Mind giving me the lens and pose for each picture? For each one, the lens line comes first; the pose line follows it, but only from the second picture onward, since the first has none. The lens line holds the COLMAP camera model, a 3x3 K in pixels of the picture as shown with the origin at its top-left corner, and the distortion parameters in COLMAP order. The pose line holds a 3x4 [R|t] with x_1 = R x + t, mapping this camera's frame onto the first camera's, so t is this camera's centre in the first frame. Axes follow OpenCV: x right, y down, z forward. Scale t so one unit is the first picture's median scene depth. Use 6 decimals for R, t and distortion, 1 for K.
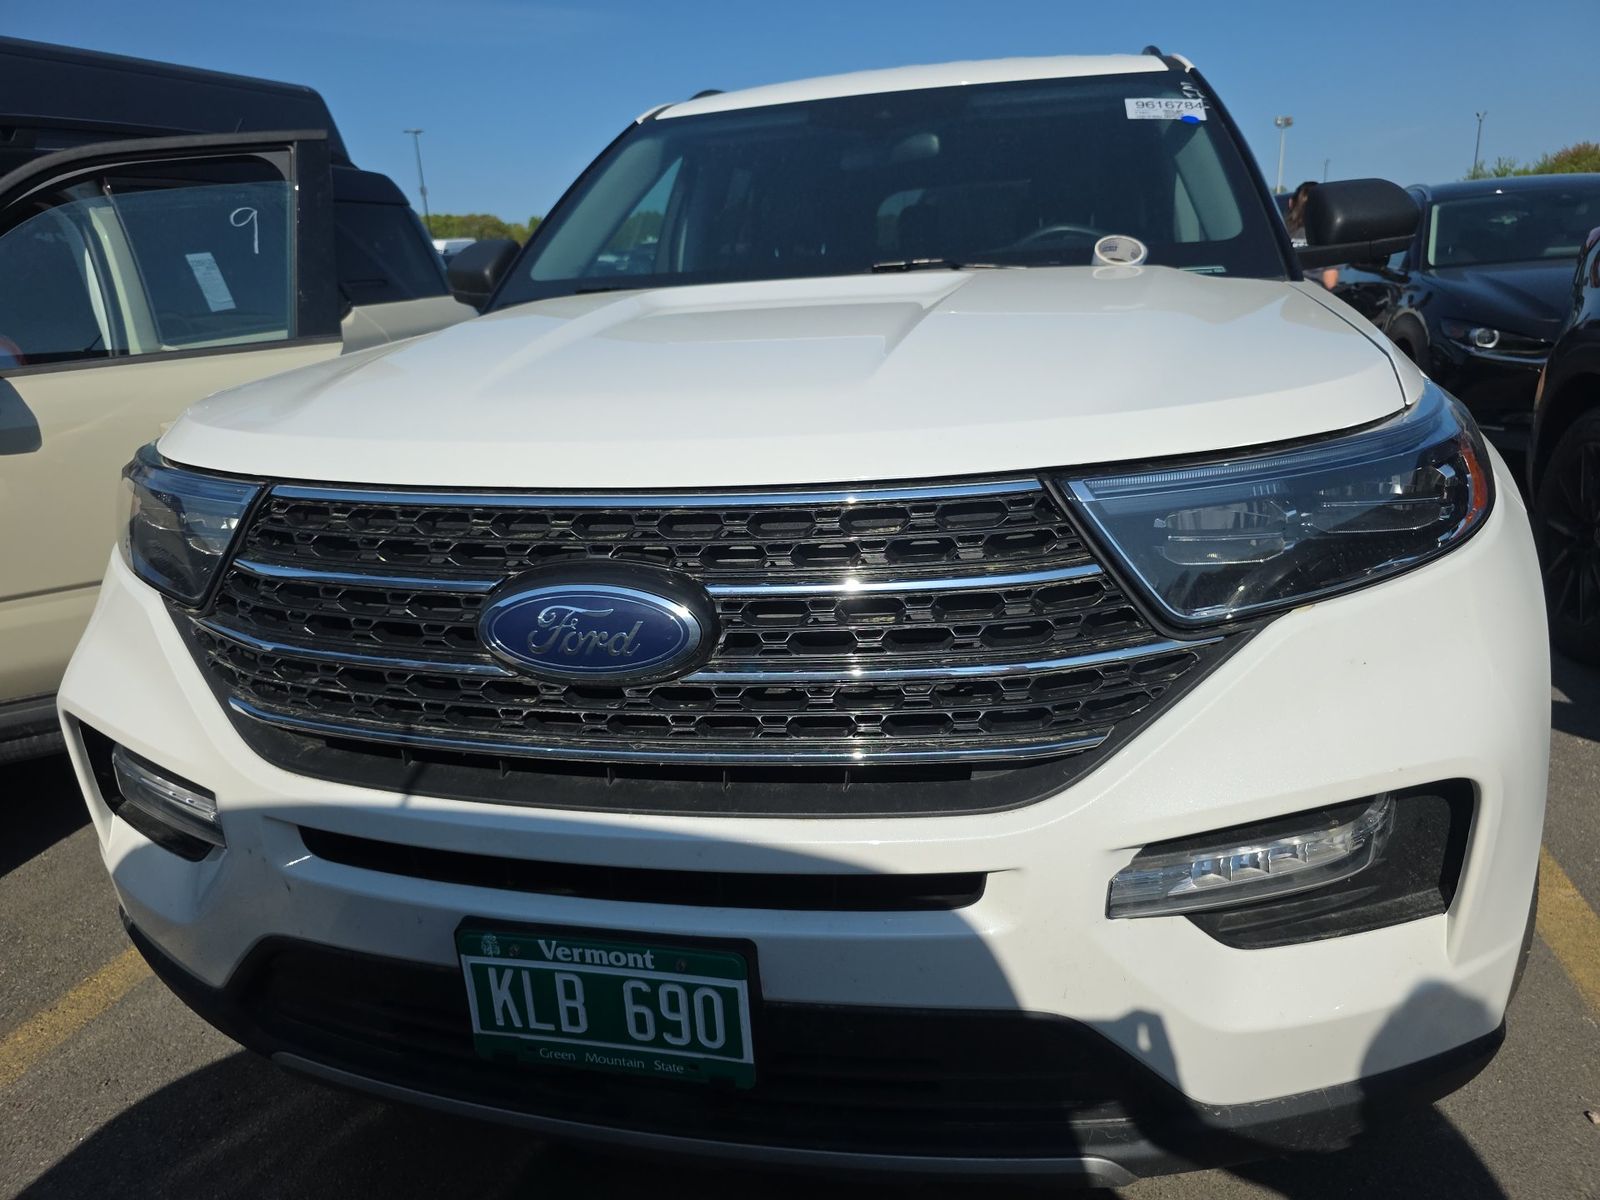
lens RADIAL K [[1103.9, 0, 800.0], [0, 1103.9, 600.0], [0, 0, 1]] dist [0.038122, -0.000651]
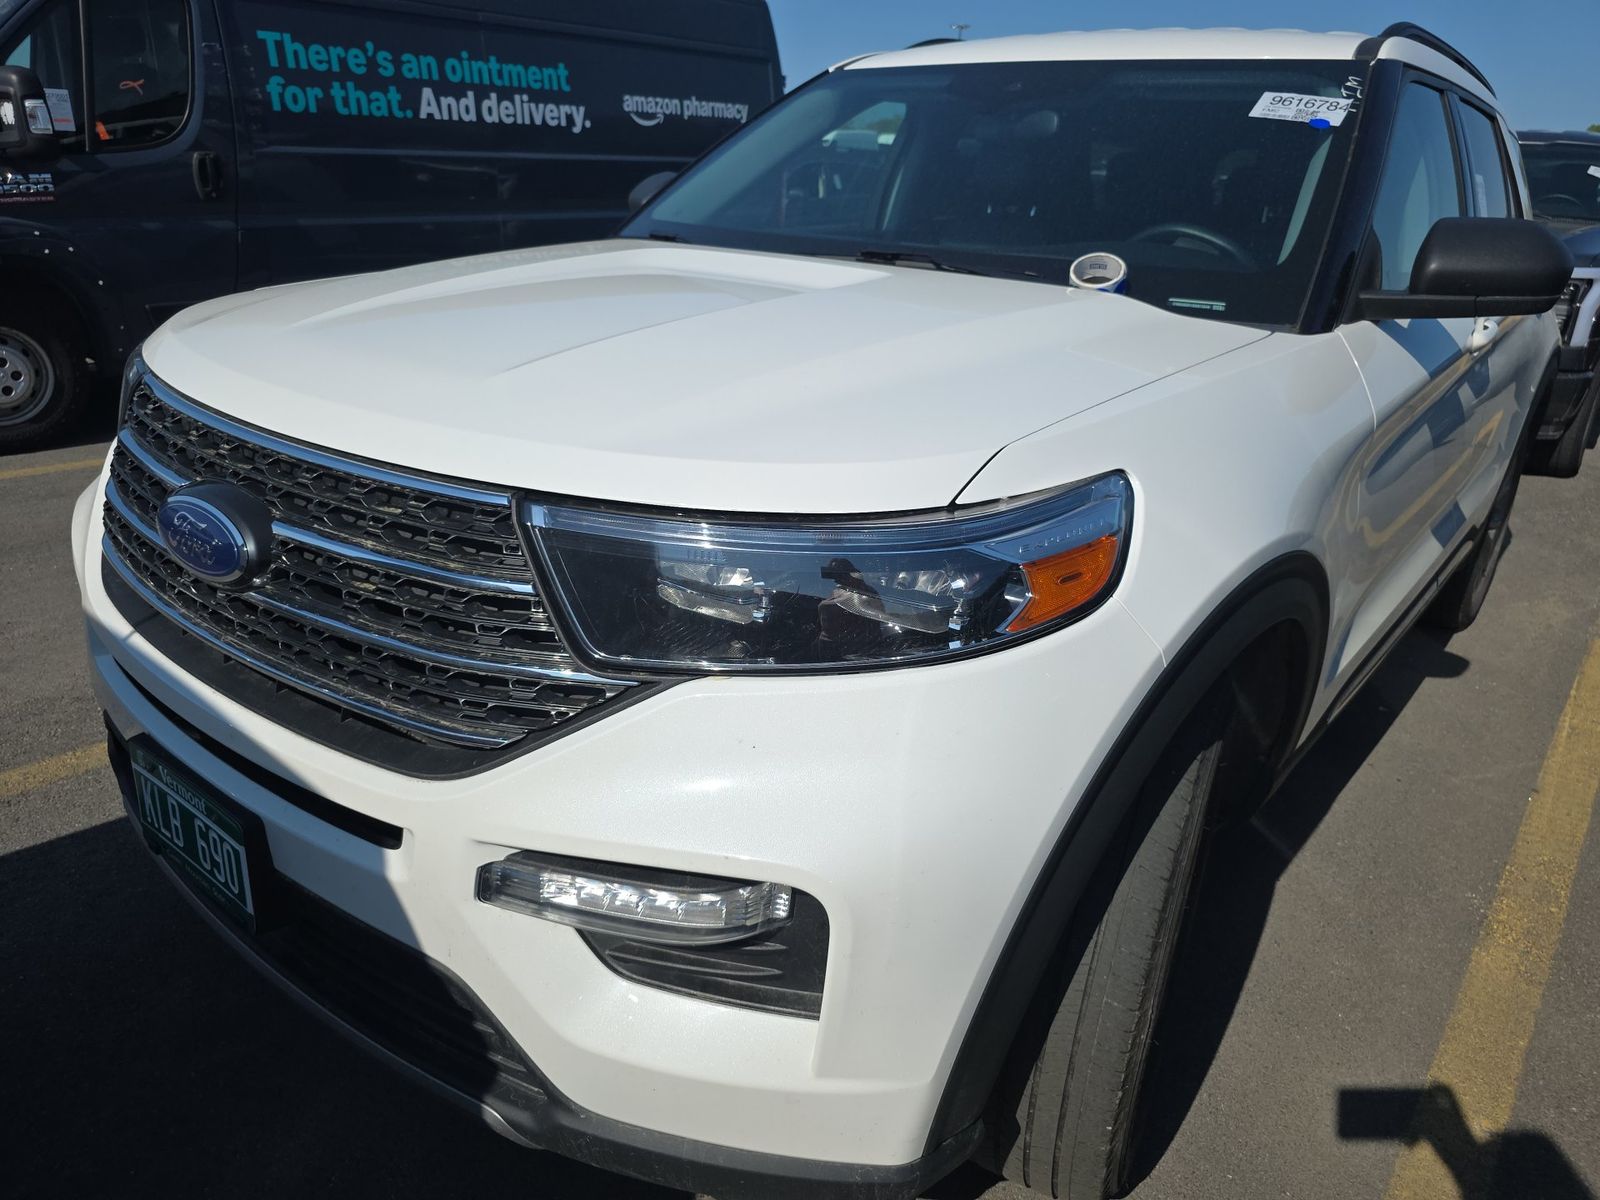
lens RADIAL K [[1140.6, 0, 800.0], [0, 1140.6, 600.0], [0, 0, 1]] dist [0.007301, -0.004176]
pose [[0.889011, 0.246962, -0.385577, 0.844279], [-0.221386, 0.968944, 0.110165, -0.179488], [0.400809, -0.012577, 0.916076, 0.091091]]
